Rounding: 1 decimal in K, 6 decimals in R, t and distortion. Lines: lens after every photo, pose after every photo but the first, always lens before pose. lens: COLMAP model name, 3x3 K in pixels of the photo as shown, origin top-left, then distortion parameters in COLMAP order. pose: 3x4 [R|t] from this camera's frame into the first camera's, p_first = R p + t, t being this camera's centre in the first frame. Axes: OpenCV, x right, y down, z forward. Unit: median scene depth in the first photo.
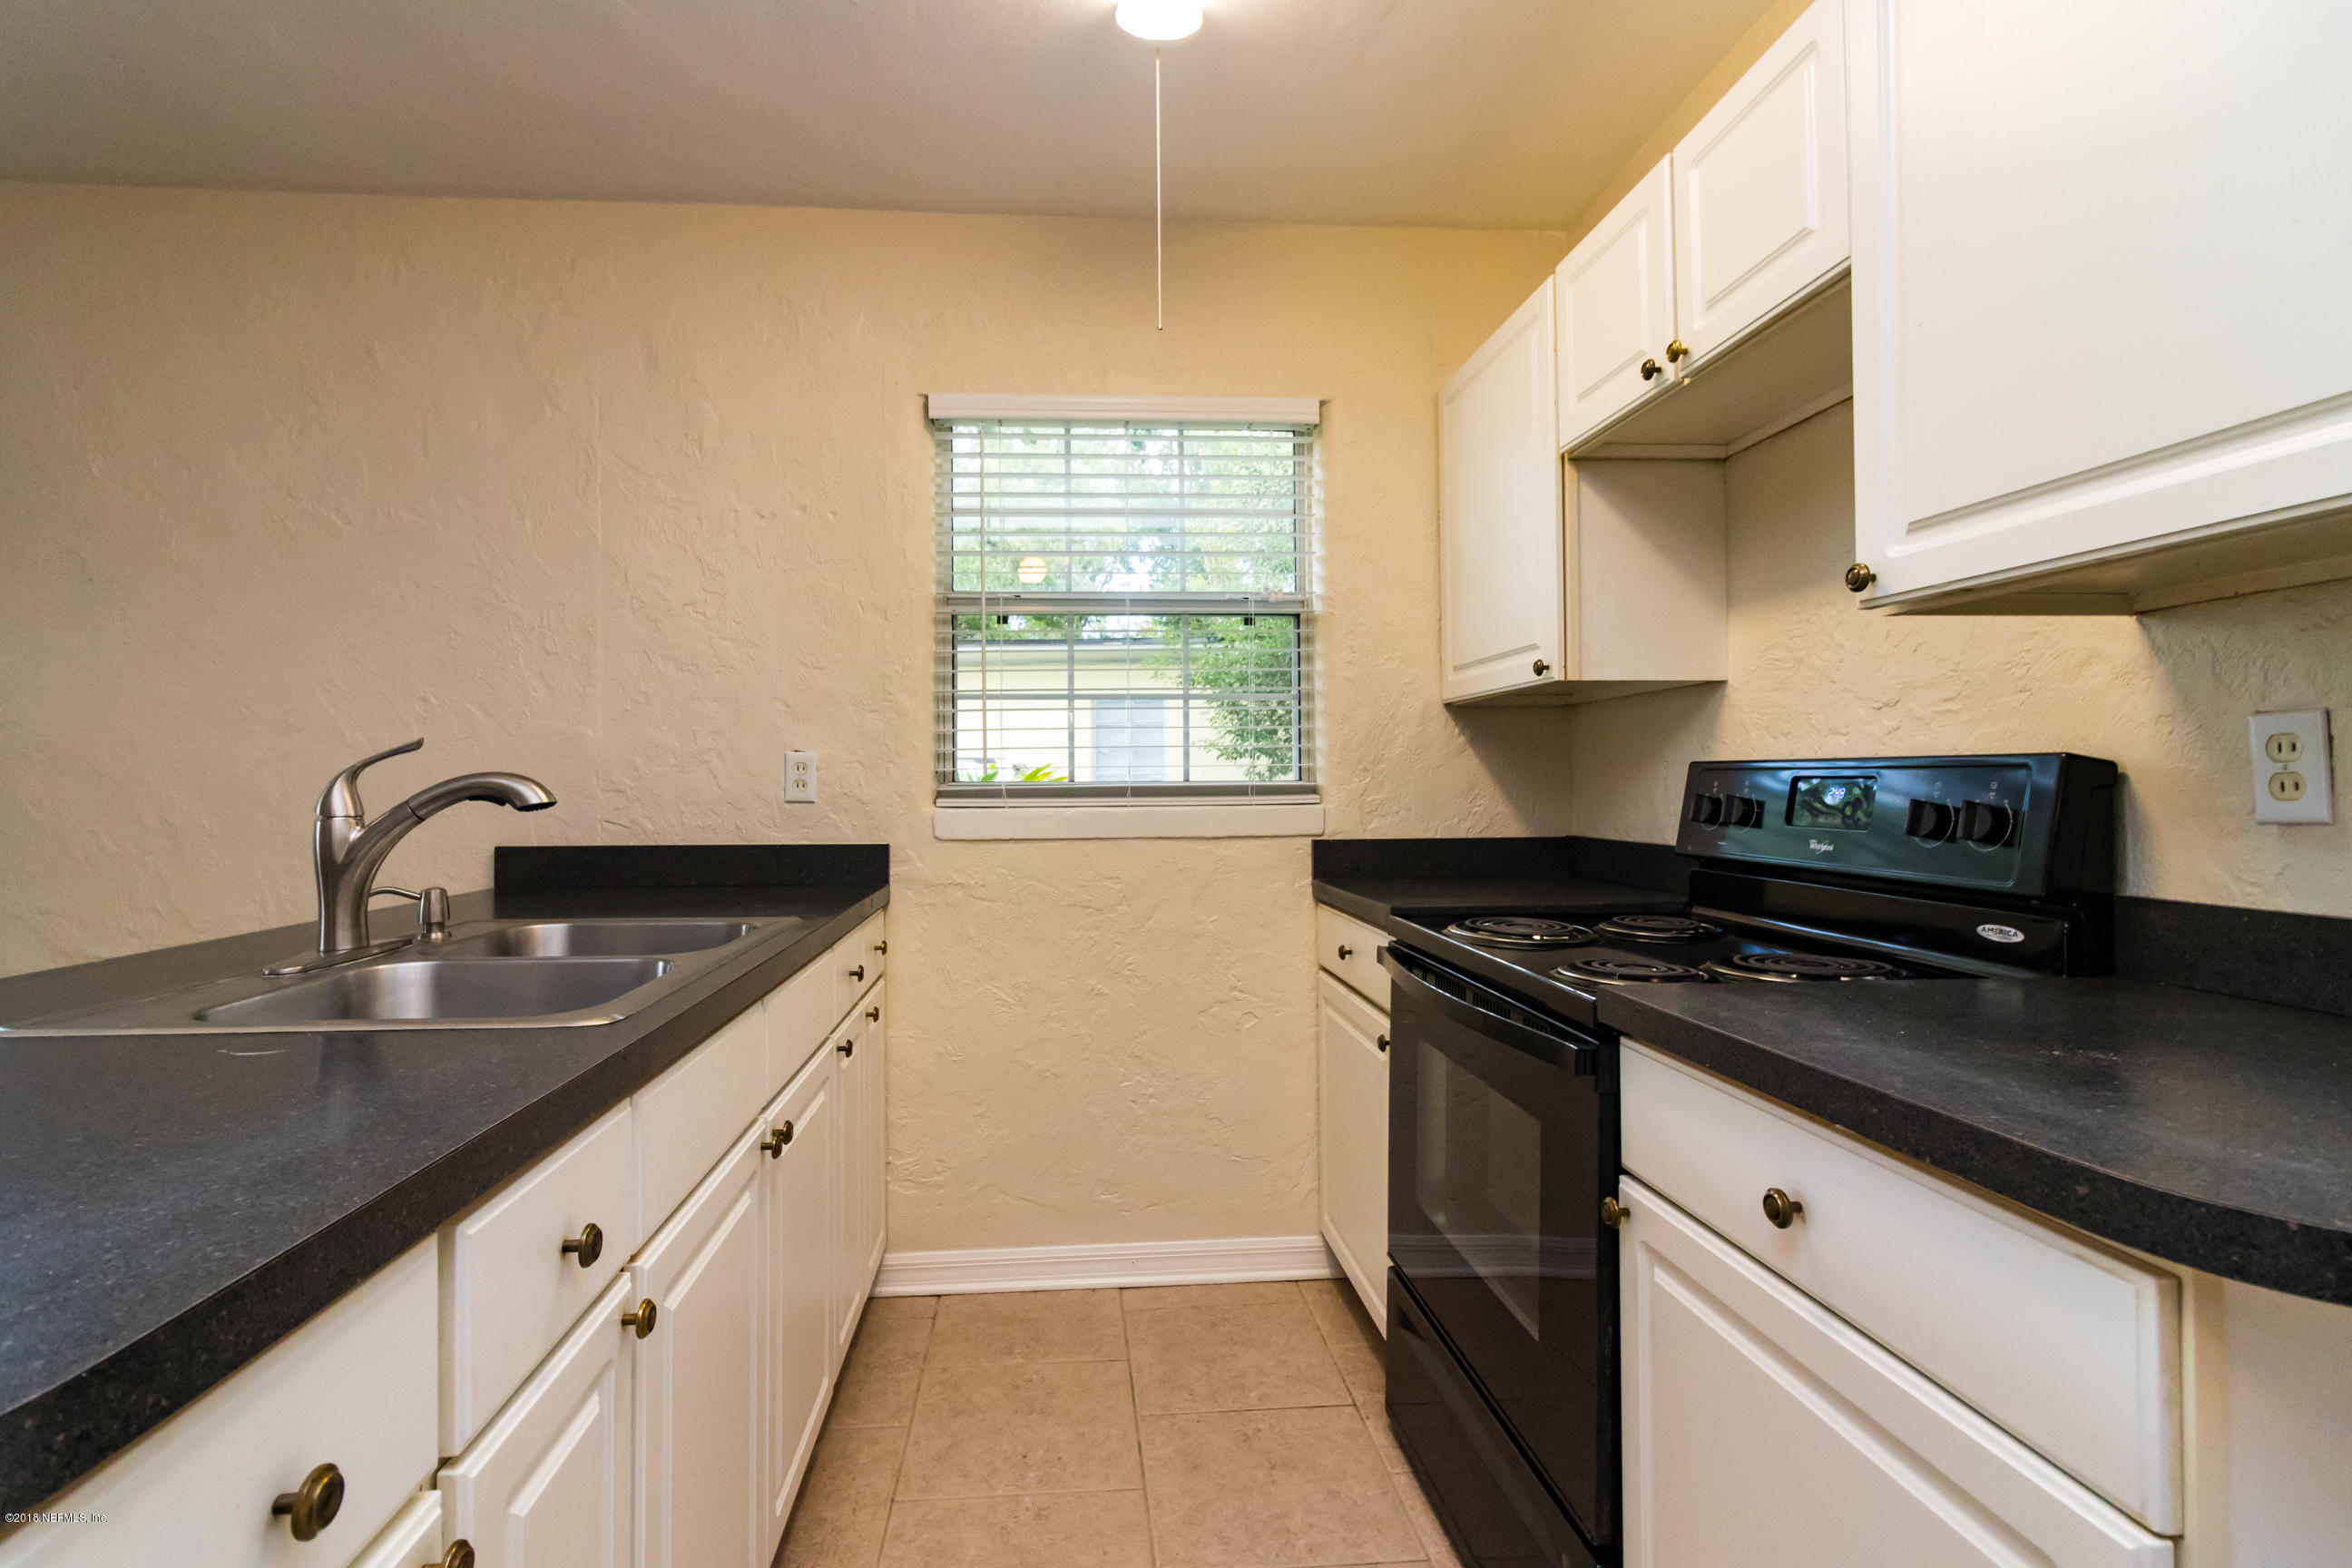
lens RADIAL K [[1106.8, 0, 1138.1], [0, 1106.8, 777.5], [0, 0, 1]] dist [0.008193, 0.000234]
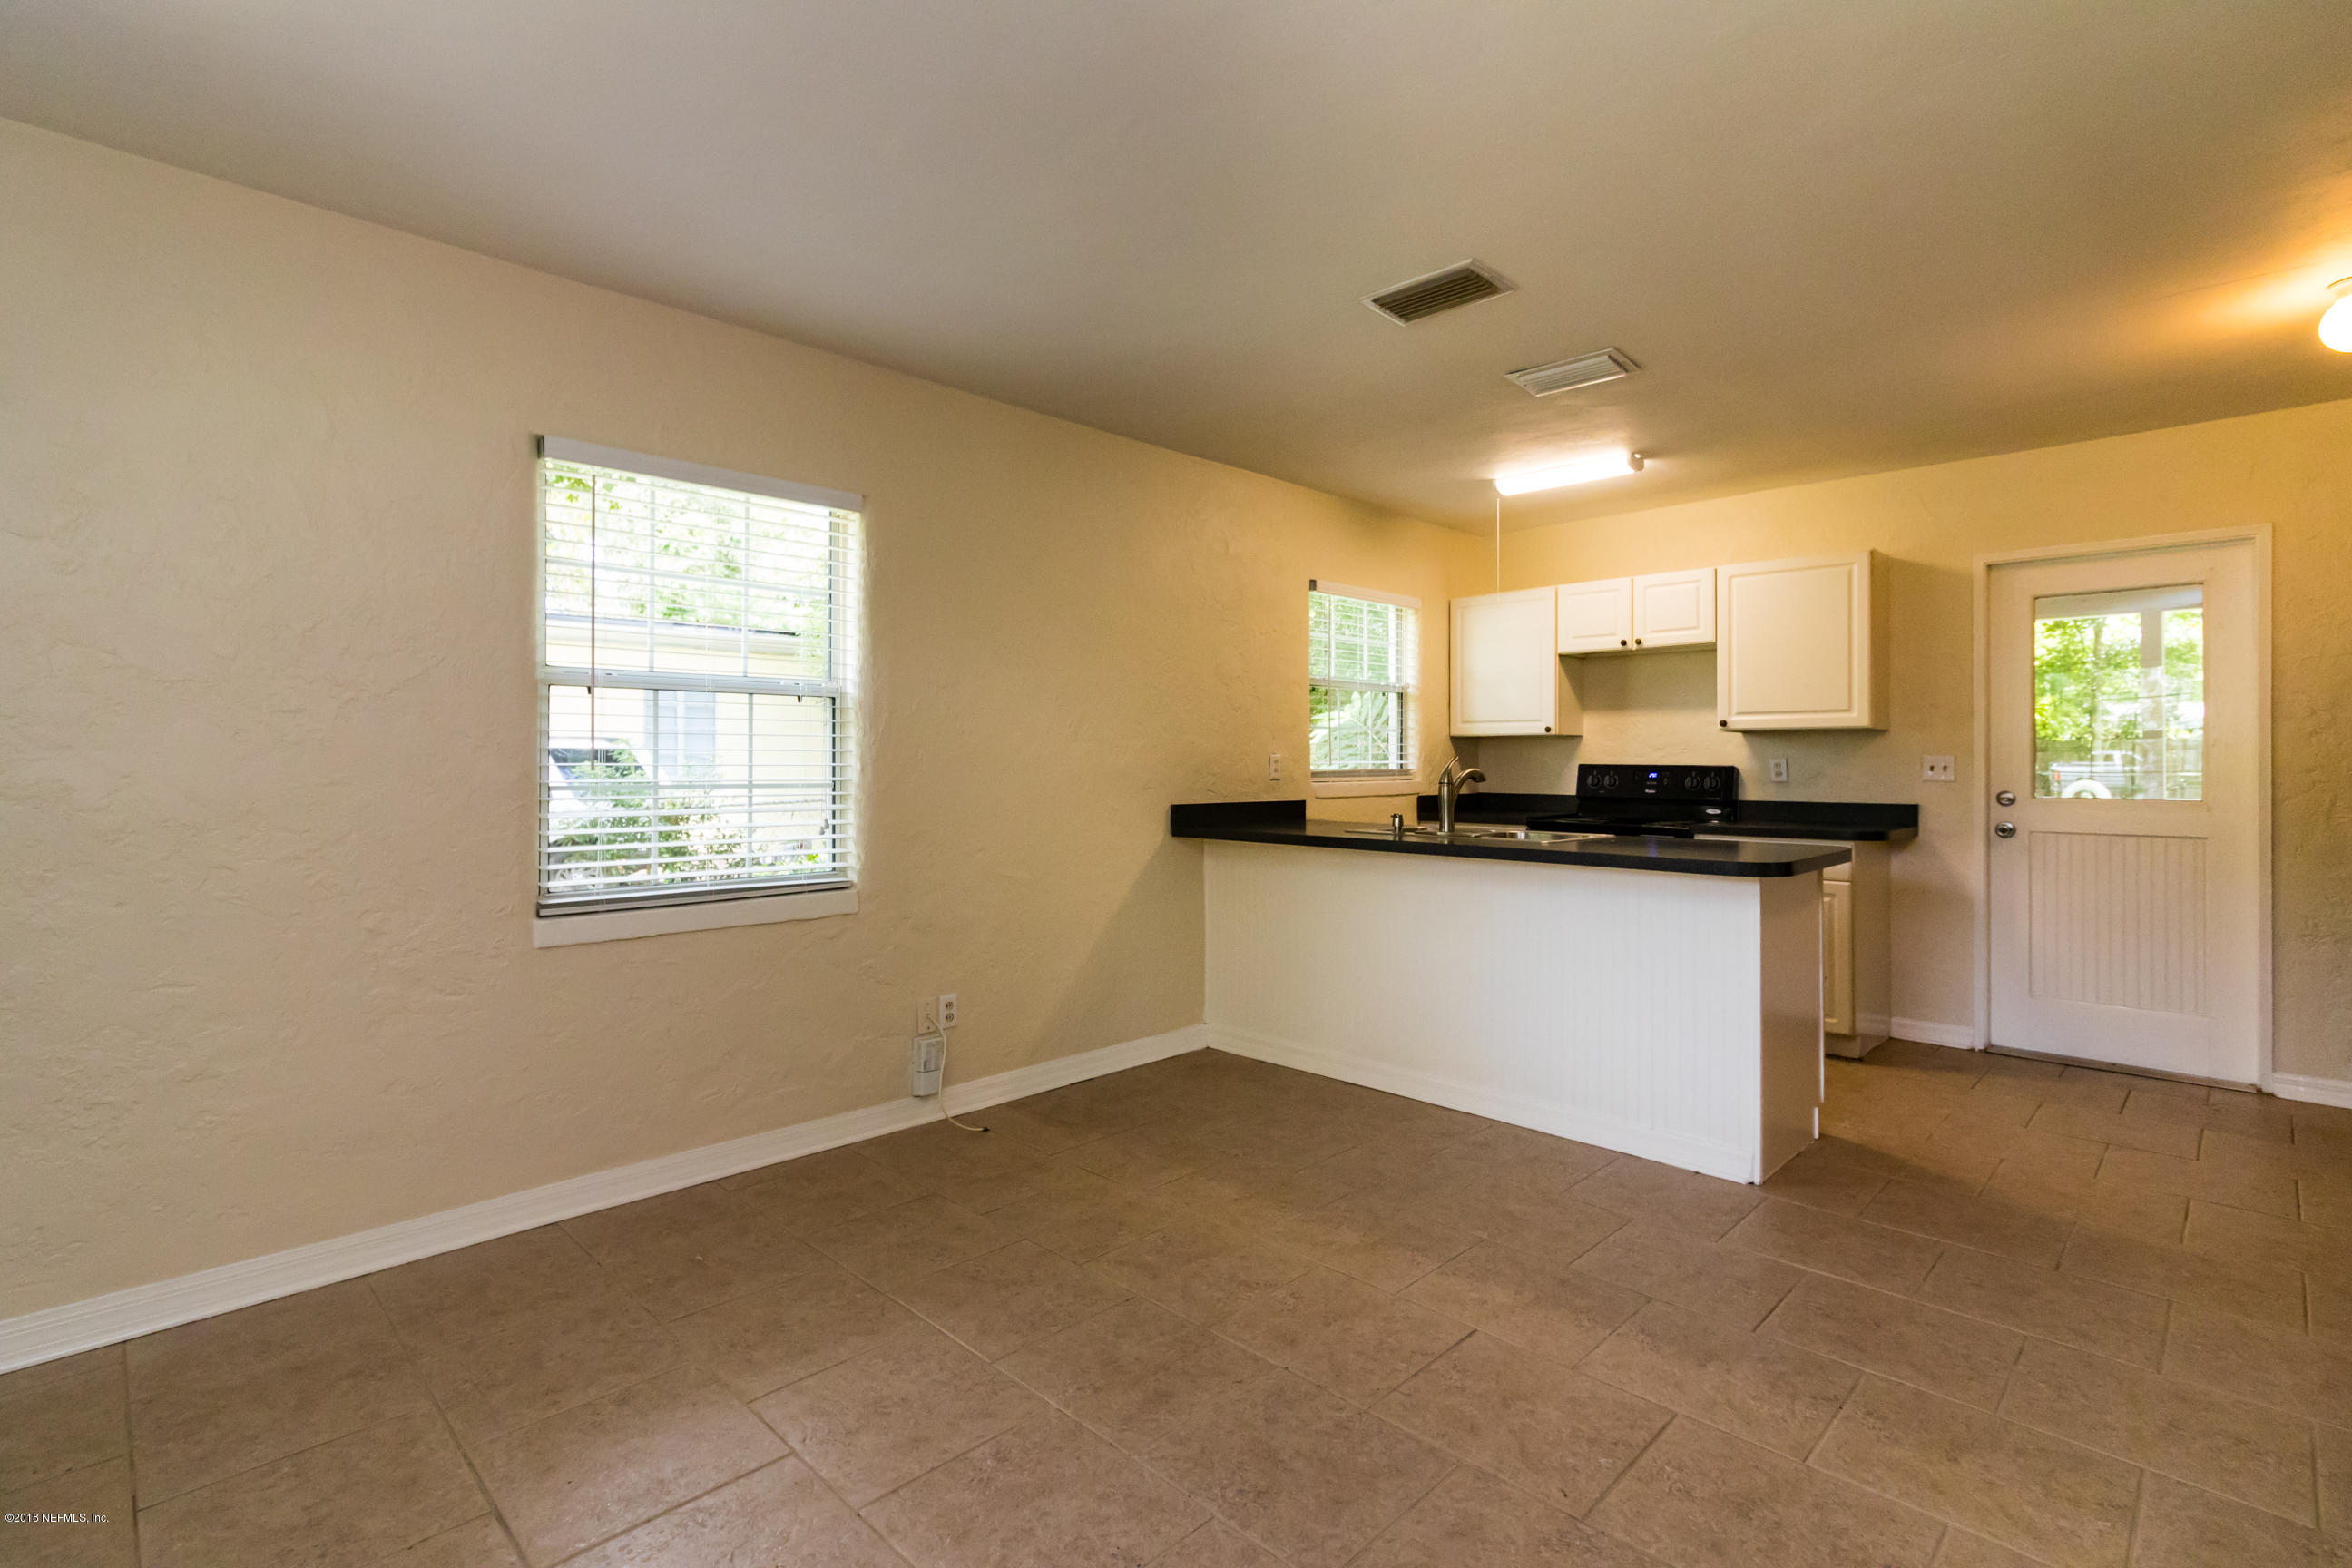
lens RADIAL K [[1111.8, 0, 1145.5], [0, 1111.8, 768.5], [0, 0, 1]] dist [0.002480, 0.000064]
pose [[0.762823, 0.002619, 0.646602, -1.793167], [-0.010001, 0.999920, 0.007748, -0.011277], [-0.646530, -0.012377, 0.762788, -0.373196]]
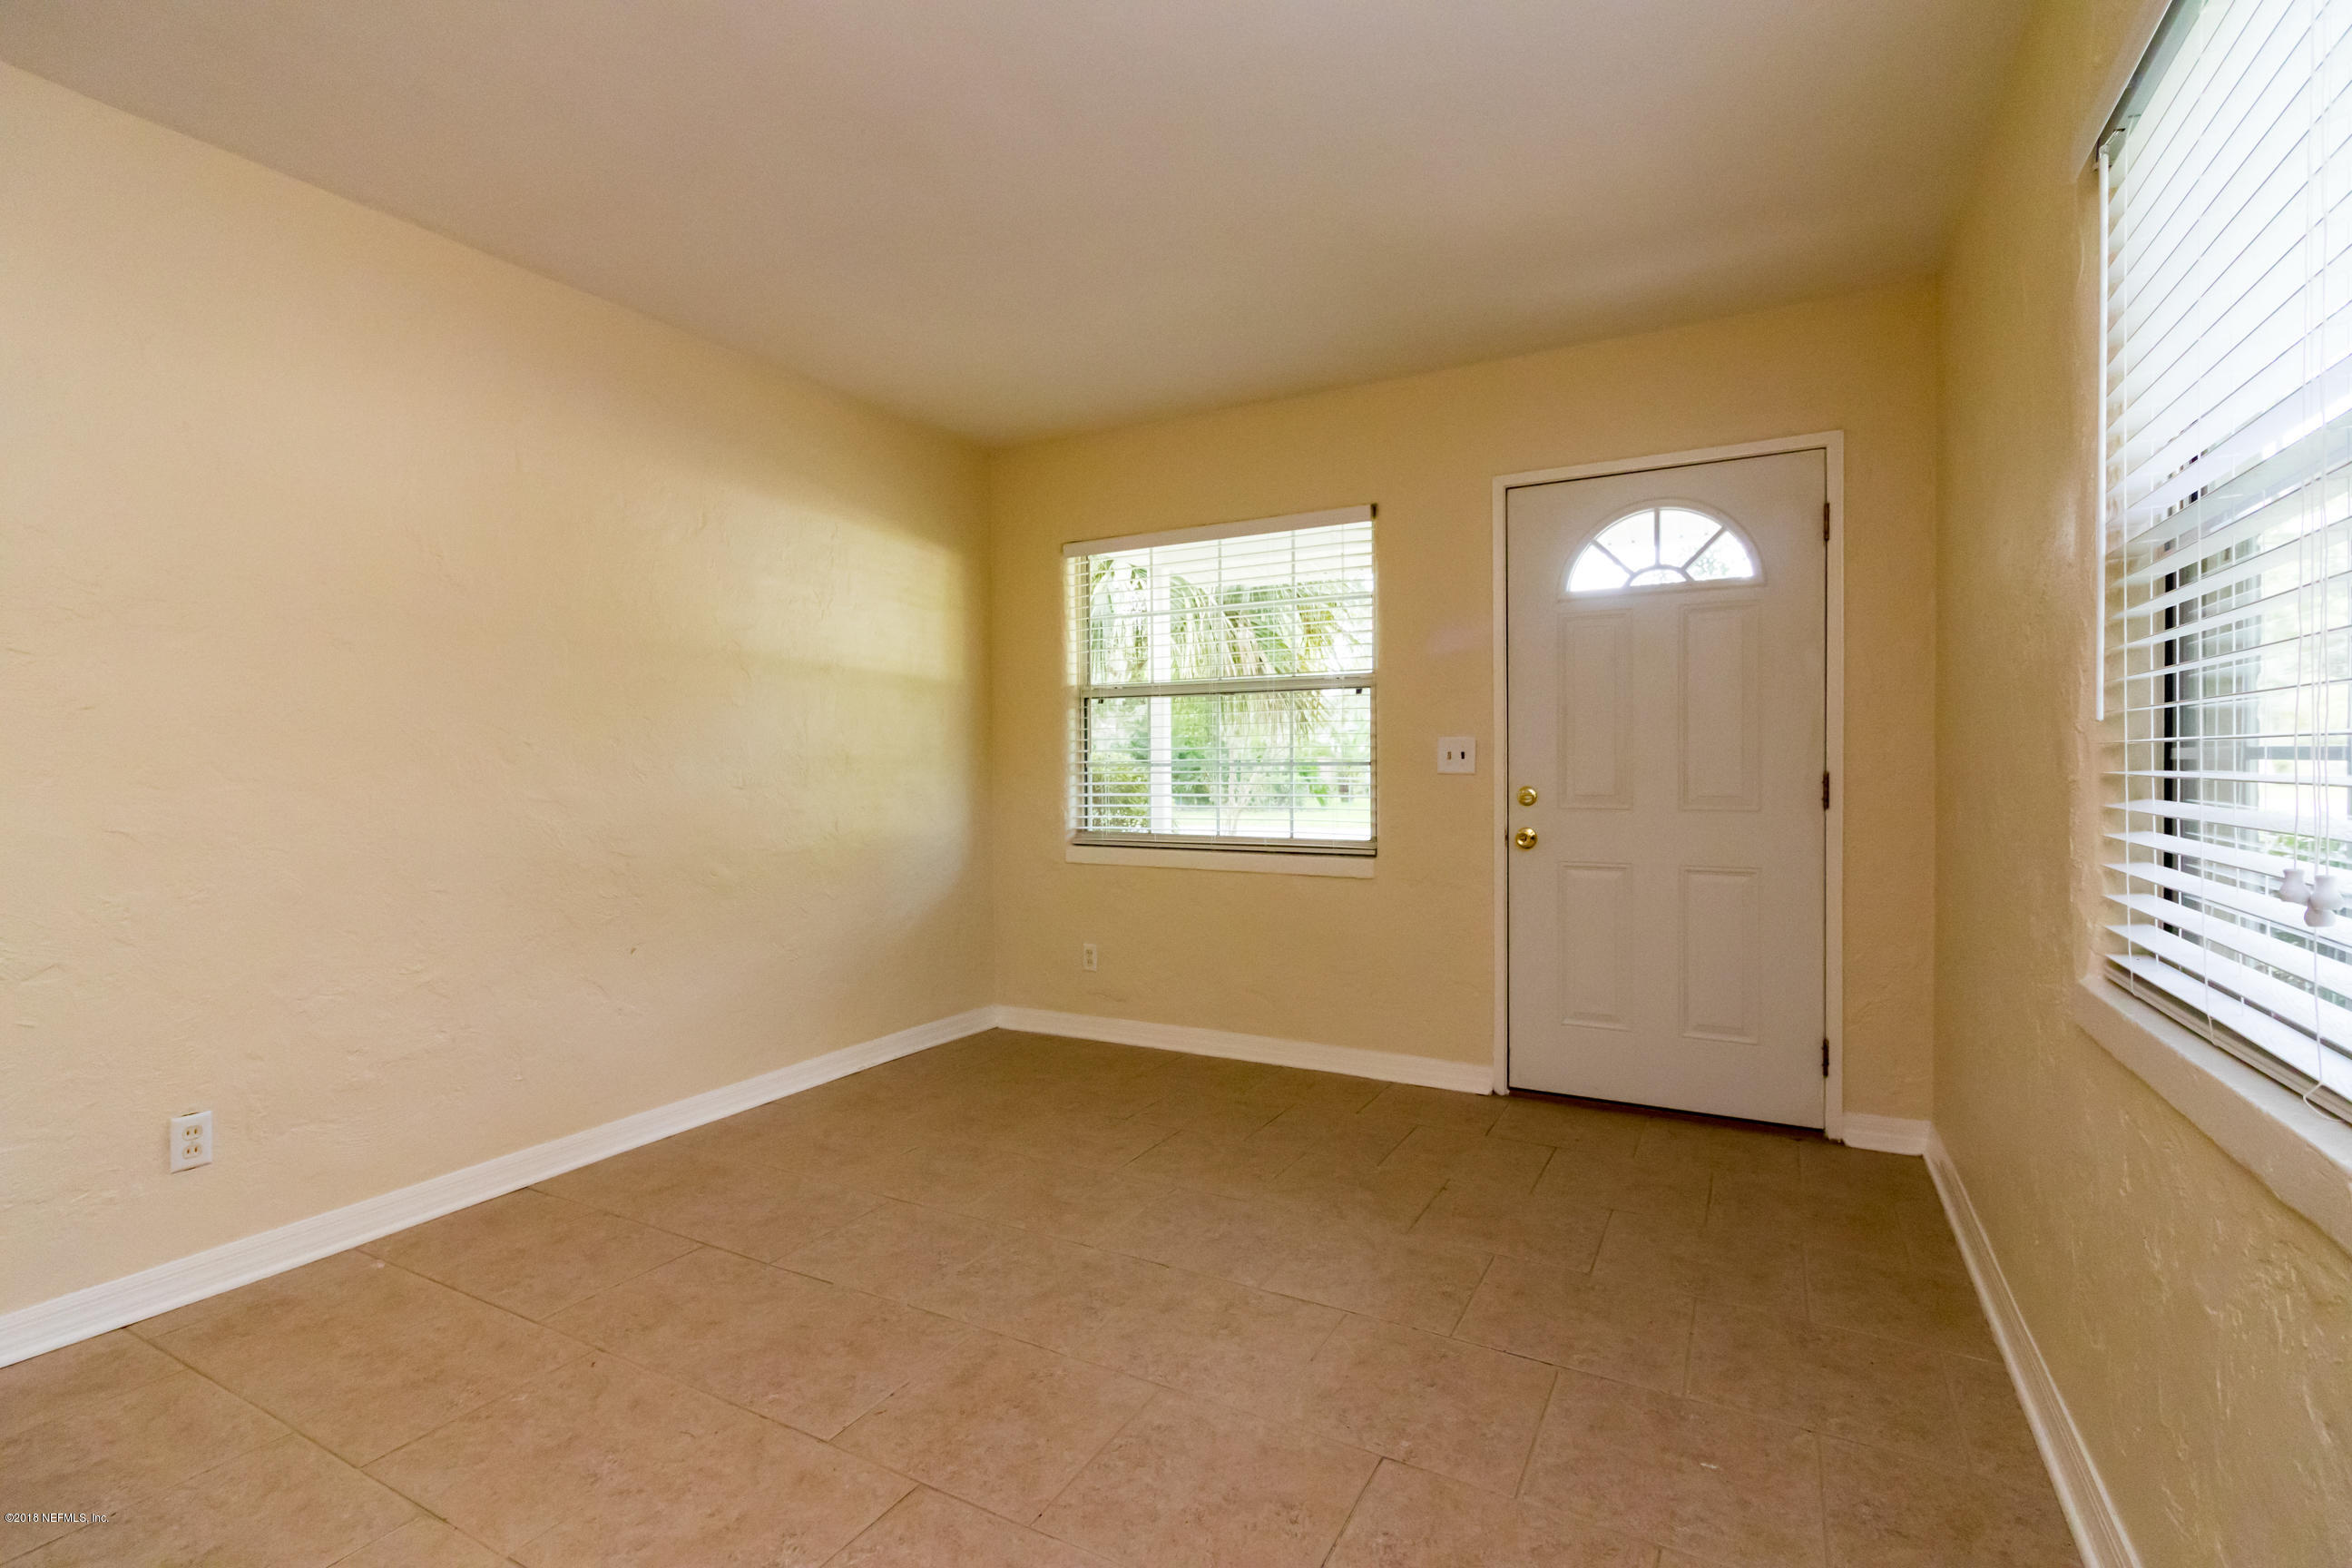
lens RADIAL K [[1086.8, 0, 1153.1], [0, 1086.8, 780.6], [0, 0, 1]] dist [0.010388, 0.000321]
pose [[-0.550508, 0.018515, -0.834624, -0.634098], [0.013989, 0.999818, 0.012953, 0.026528], [0.834712, -0.004545, -0.550667, 0.836616]]
